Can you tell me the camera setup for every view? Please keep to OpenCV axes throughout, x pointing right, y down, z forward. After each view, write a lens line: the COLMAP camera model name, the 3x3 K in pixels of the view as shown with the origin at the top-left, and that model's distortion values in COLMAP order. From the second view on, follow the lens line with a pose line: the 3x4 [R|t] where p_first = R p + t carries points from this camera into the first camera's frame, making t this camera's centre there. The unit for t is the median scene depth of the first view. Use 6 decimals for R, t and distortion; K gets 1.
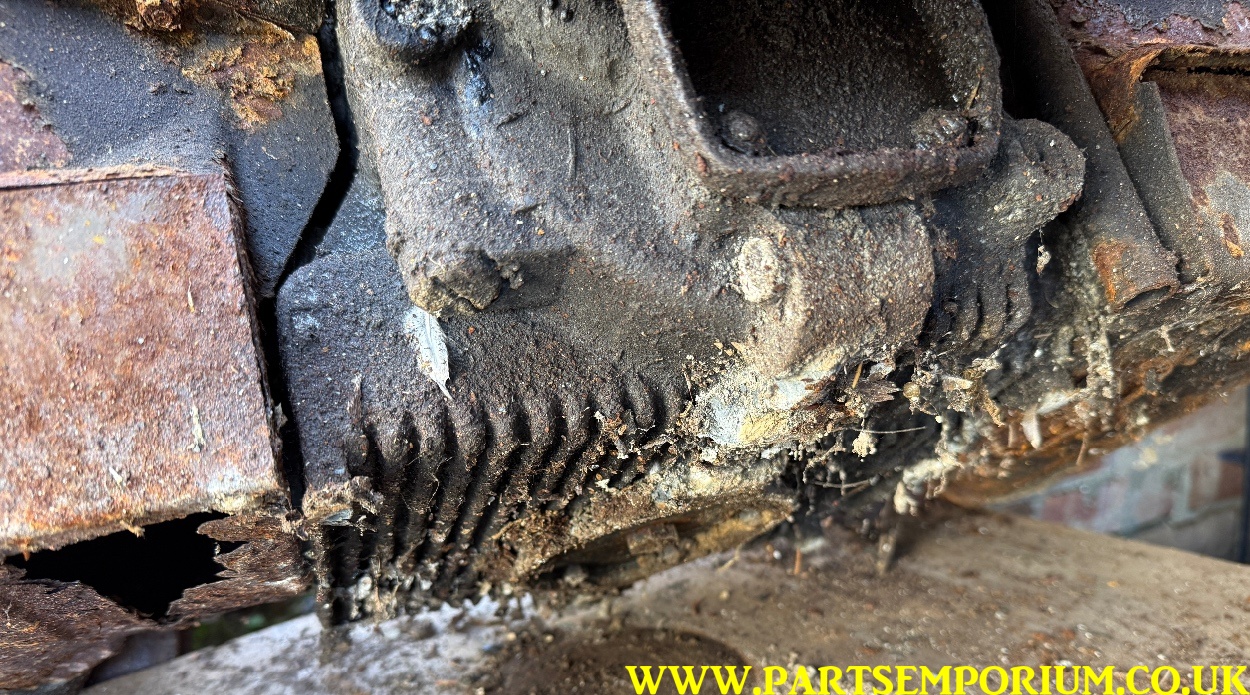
lens RADIAL K [[1015.1, 0, 625.0], [0, 1015.1, 347.5], [0, 0, 1]] dist [-0.034466, 0.040695]
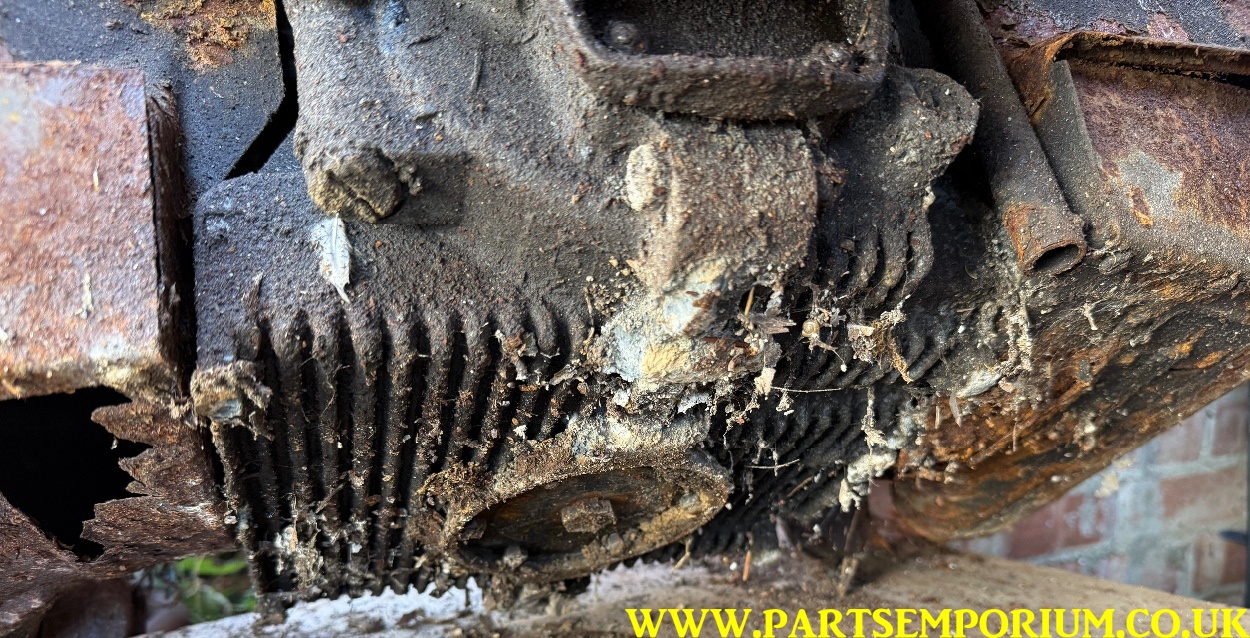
lens RADIAL K [[989.6, 0, 625.0], [0, 989.6, 319.0], [0, 0, 1]] dist [-0.001352, -0.010996]
pose [[0.998816, 0.038939, -0.029172, 0.137499], [-0.042000, 0.992713, -0.112948, 0.168182], [0.024561, 0.114040, 0.993173, 0.006288]]
